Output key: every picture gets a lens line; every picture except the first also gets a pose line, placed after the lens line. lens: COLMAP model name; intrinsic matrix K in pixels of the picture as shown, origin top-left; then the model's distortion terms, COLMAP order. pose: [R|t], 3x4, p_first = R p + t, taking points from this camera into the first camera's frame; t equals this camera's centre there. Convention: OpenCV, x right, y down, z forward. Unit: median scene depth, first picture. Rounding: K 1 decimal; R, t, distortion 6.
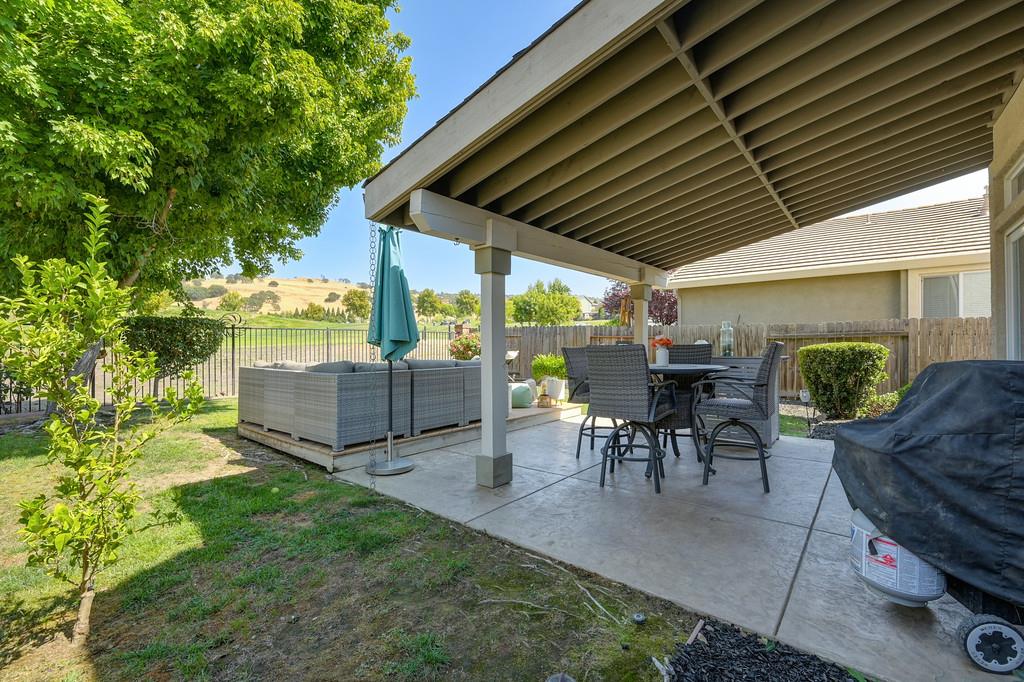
lens RADIAL K [[424.3, 0, 512.0], [0, 424.3, 341.0], [0, 0, 1]] dist [-0.003633, -0.000338]
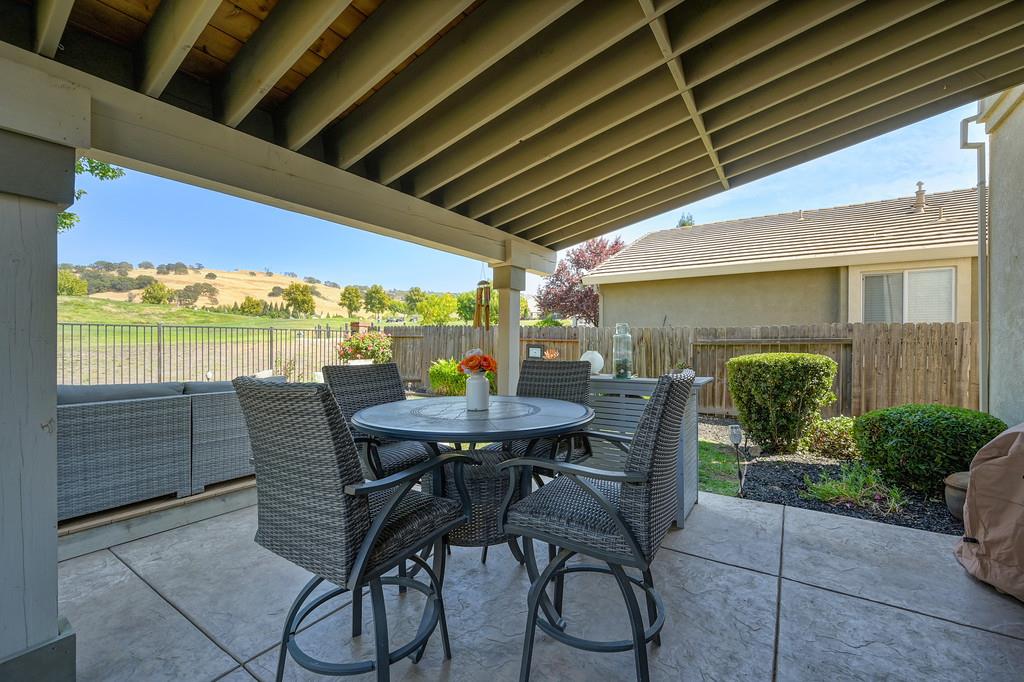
lens RADIAL K [[424.3, 0, 512.0], [0, 424.3, 341.0], [0, 0, 1]] dist [-0.003633, -0.000338]
pose [[0.992881, 0.010089, 0.118683, 0.170600], [-0.010517, 0.999940, 0.002980, -0.012968], [-0.118646, -0.004207, 0.992928, 0.246293]]
